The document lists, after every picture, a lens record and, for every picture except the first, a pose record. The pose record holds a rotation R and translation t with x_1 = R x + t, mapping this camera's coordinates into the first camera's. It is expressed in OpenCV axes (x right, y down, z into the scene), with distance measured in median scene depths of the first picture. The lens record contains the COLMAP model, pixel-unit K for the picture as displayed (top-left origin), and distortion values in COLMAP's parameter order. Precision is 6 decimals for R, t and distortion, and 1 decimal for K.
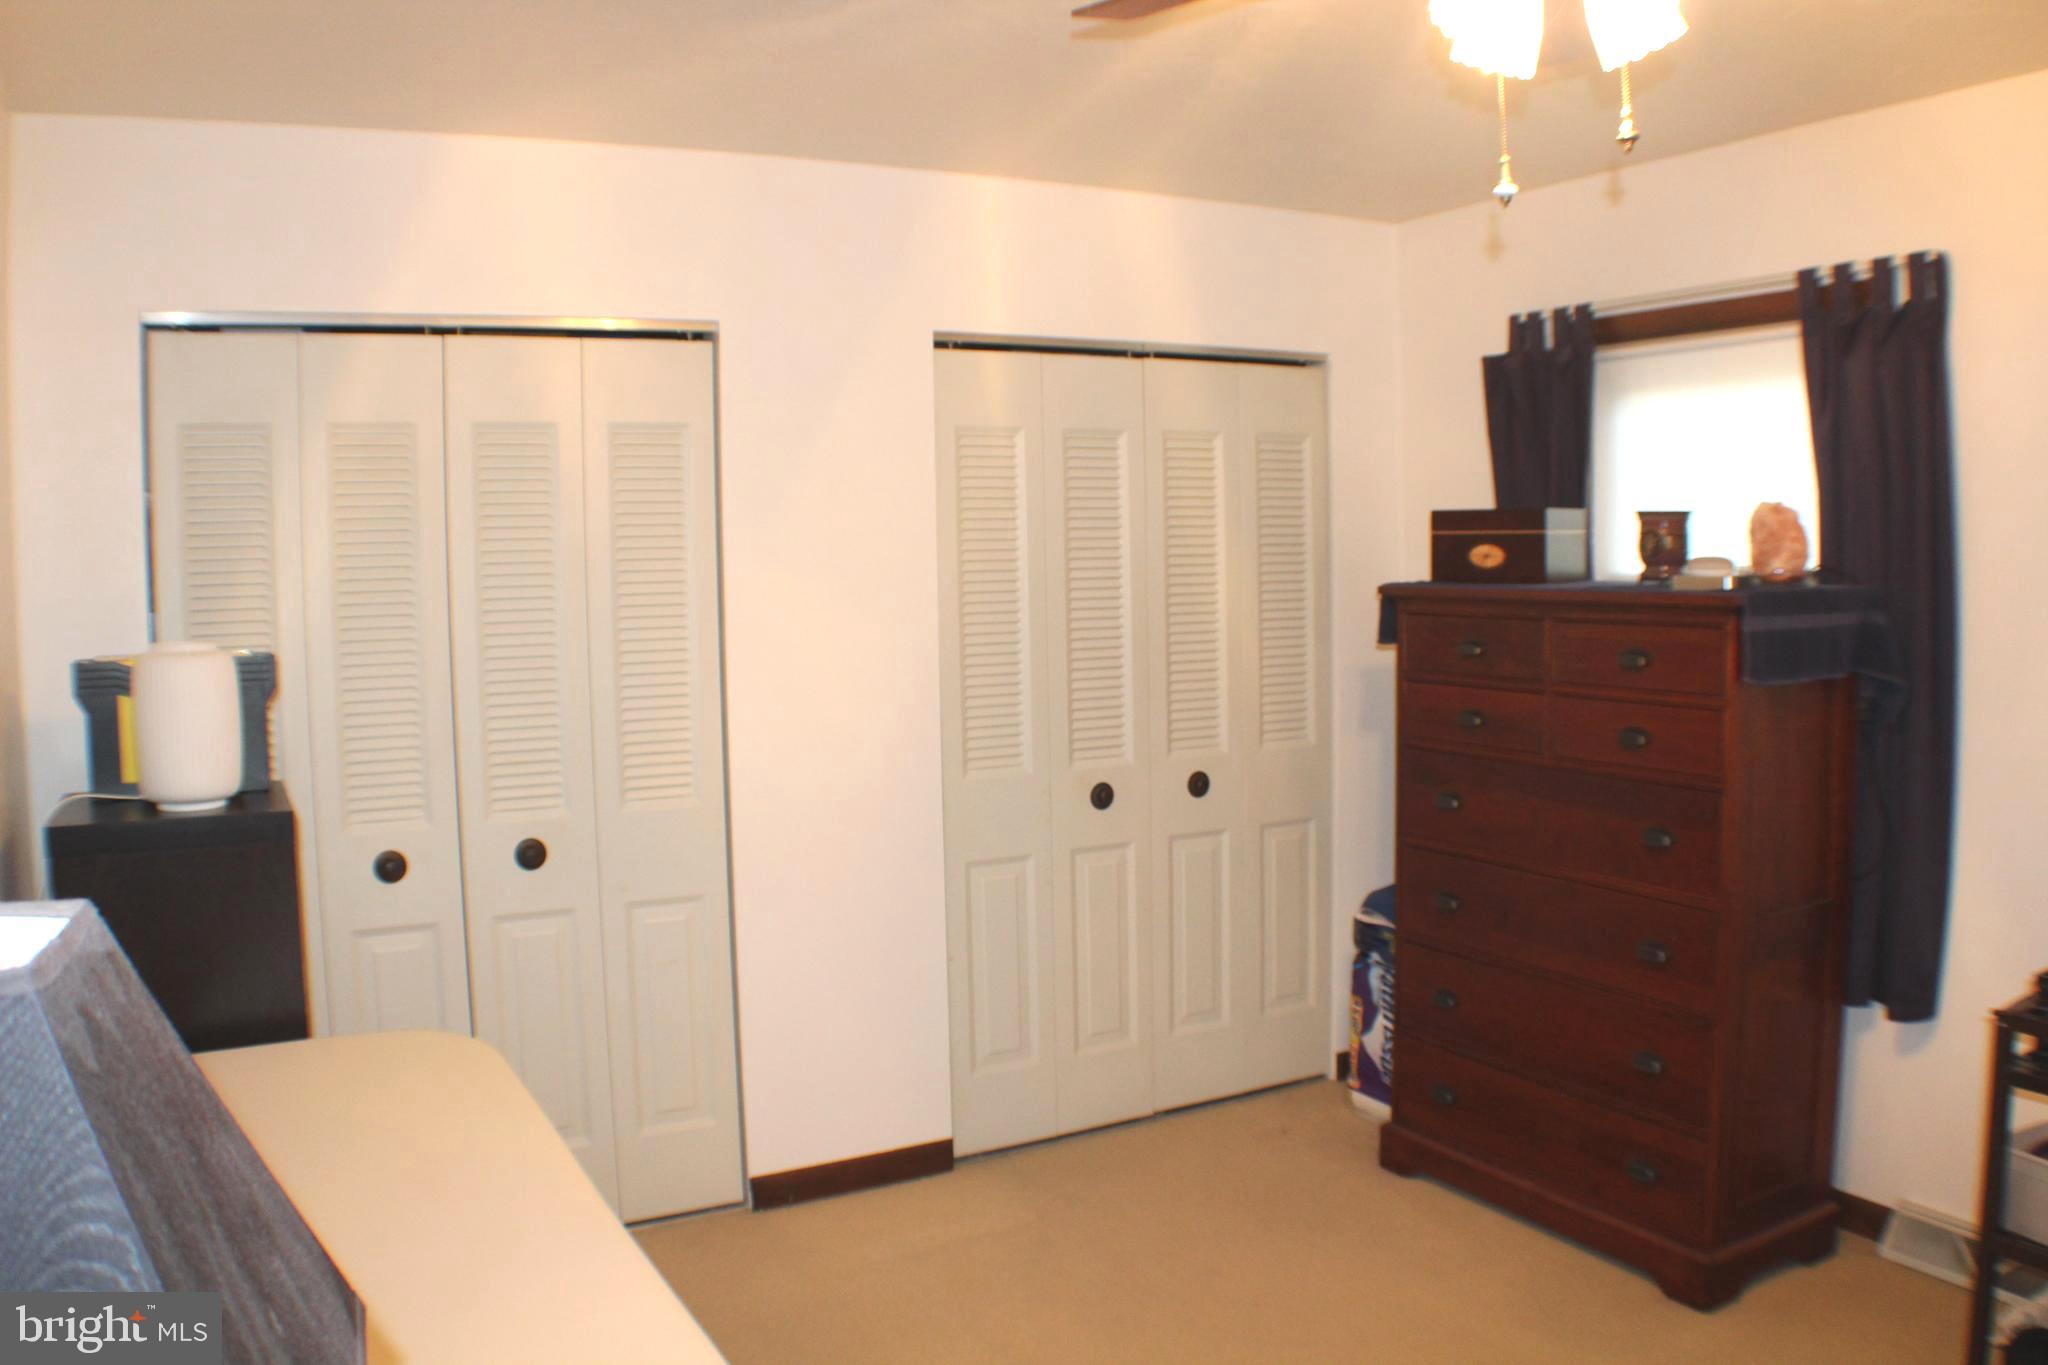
lens RADIAL K [[1602.1, 0, 1023.2], [0, 1602.1, 642.9], [0, 0, 1]] dist [-0.210270, 0.073610]
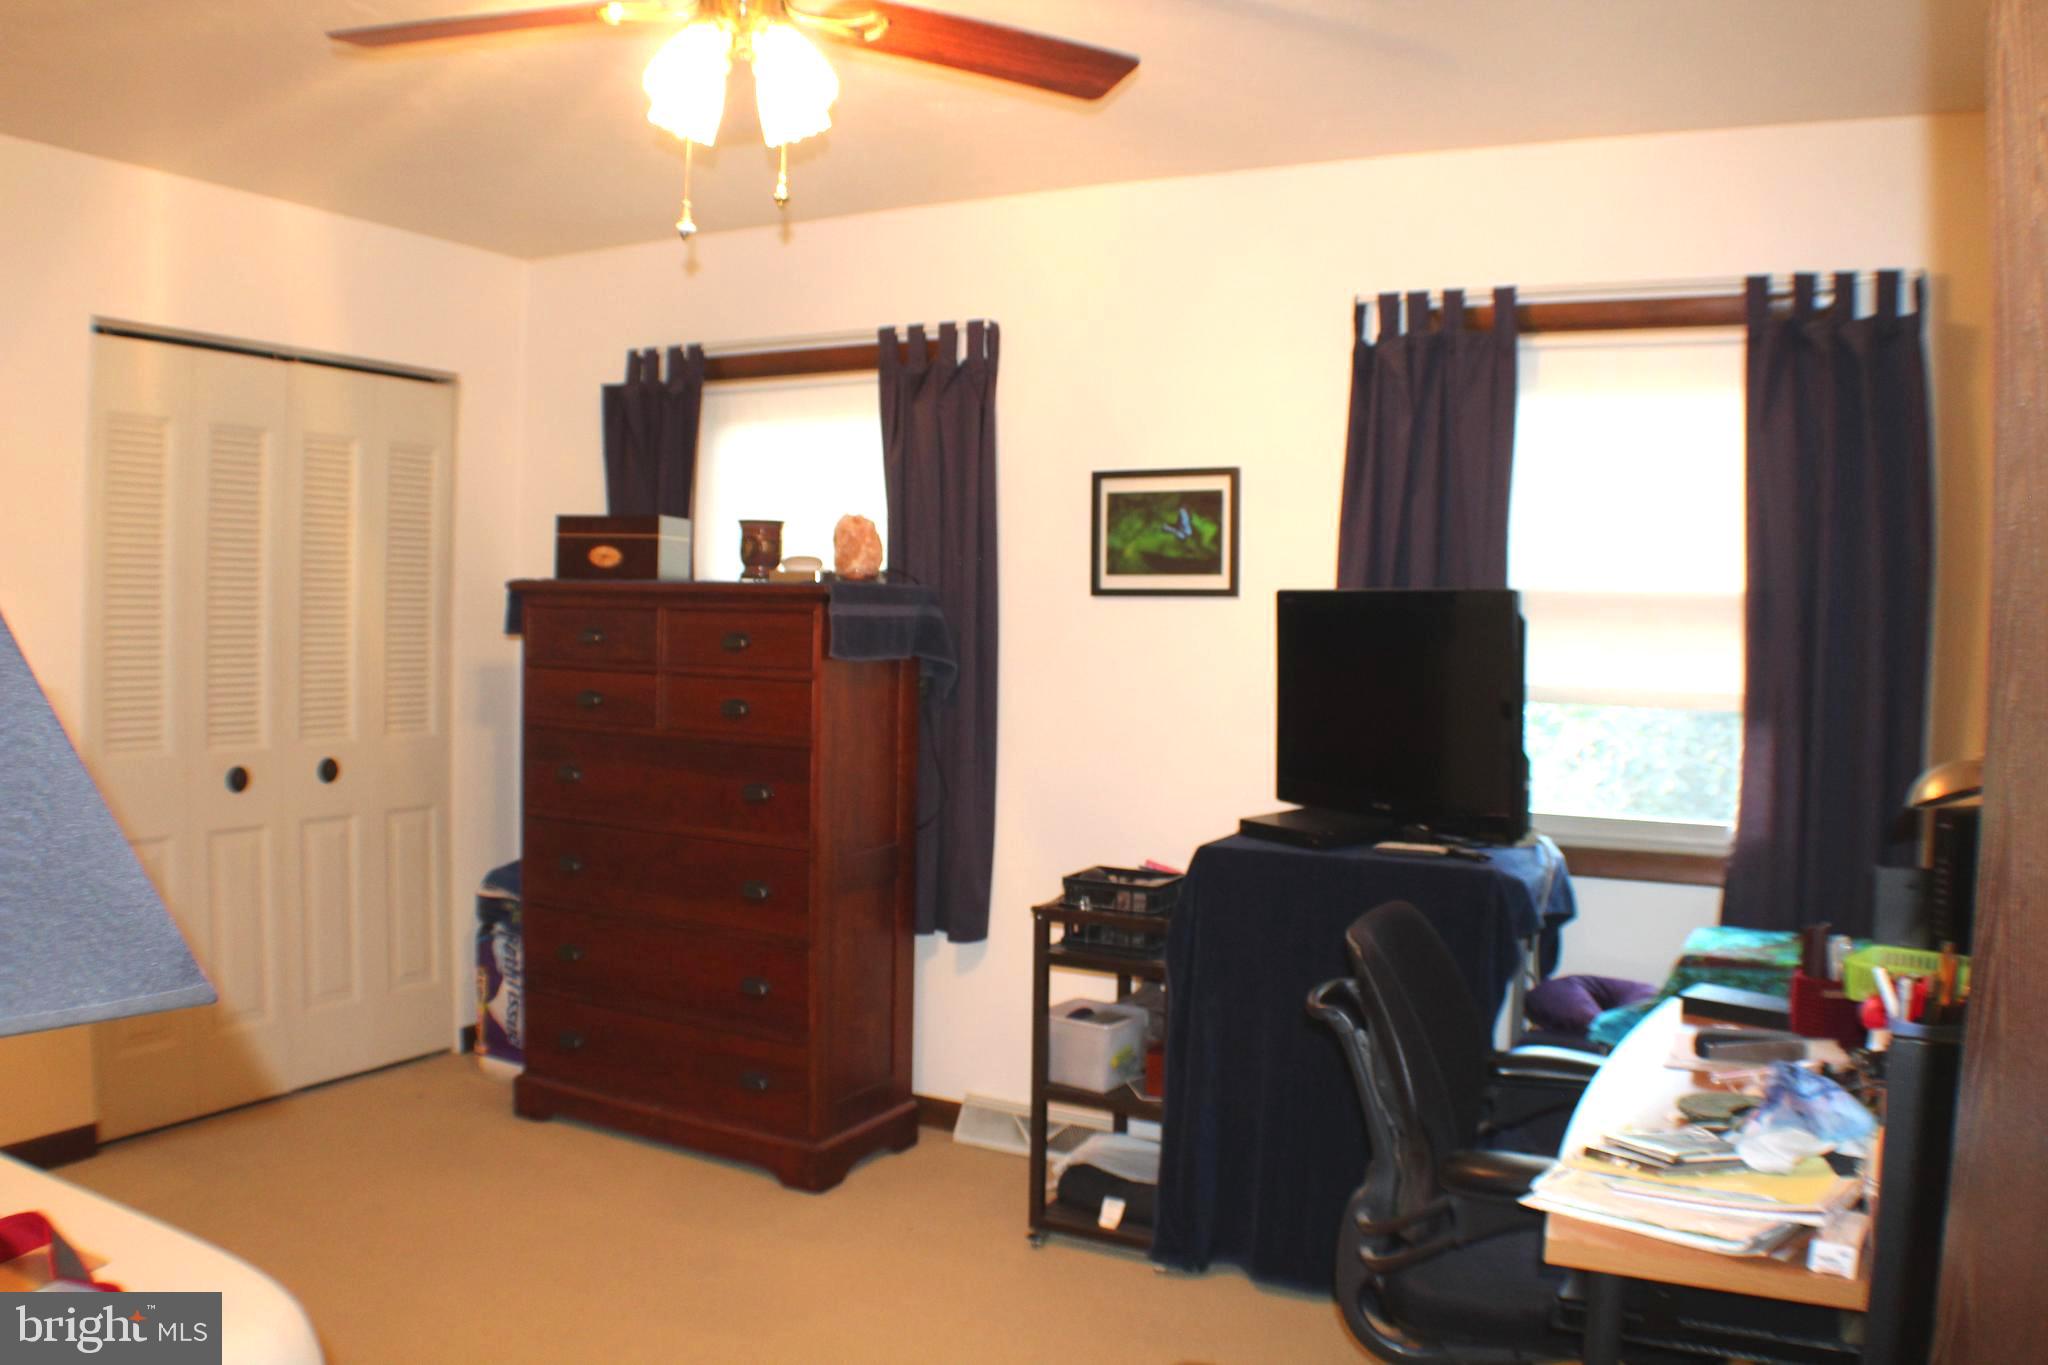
lens RADIAL K [[1602.1, 0, 1023.2], [0, 1602.1, 642.9], [0, 0, 1]] dist [-0.210270, 0.073610]
pose [[0.834096, 0.023024, 0.551138, -0.082461], [-0.003142, 0.999311, -0.036991, 0.049691], [-0.551610, 0.029122, 0.833594, -0.115791]]
